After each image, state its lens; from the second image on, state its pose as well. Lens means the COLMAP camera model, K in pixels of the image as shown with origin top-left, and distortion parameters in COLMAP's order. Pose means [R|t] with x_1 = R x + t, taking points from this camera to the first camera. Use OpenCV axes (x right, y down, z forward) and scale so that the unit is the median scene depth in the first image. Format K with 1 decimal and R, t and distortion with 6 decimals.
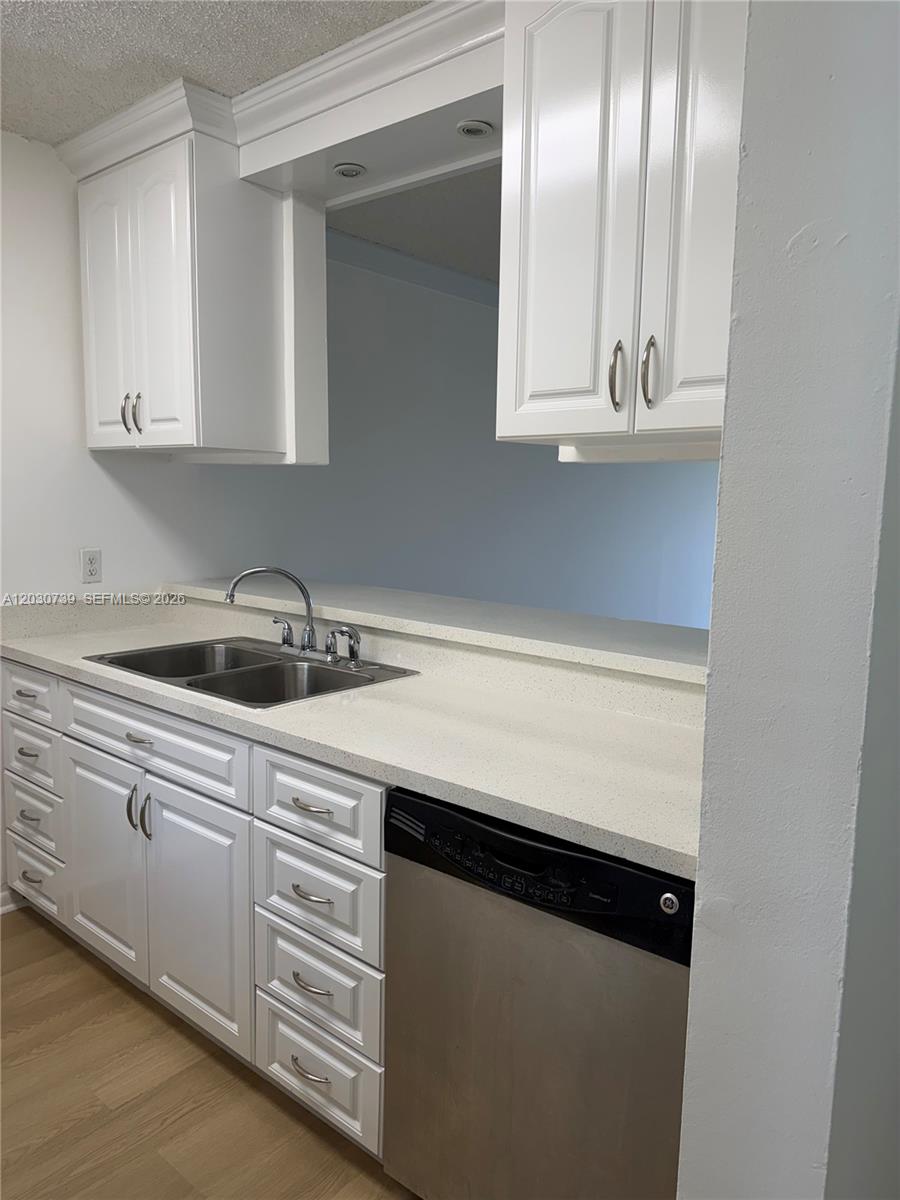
lens RADIAL K [[847.5, 0, 449.4], [0, 847.5, 607.0], [0, 0, 1]] dist [0.070228, -0.069409]
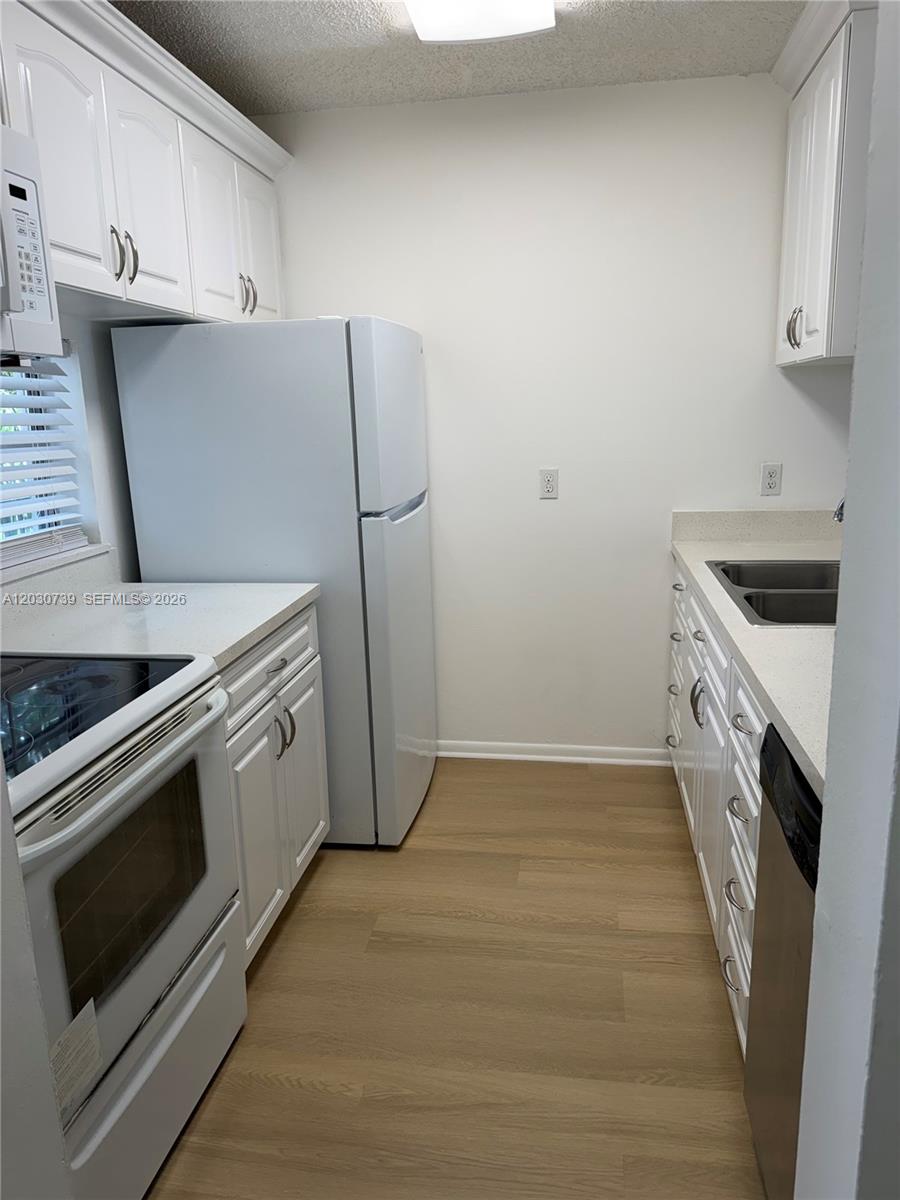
lens RADIAL K [[847.5, 0, 450.3], [0, 847.5, 595.6], [0, 0, 1]] dist [0.070228, -0.069409]
pose [[0.532113, 0.144263, -0.834292, 0.352490], [-0.073020, 0.989525, 0.124533, -0.011436], [0.843519, -0.005345, 0.537073, 0.129299]]
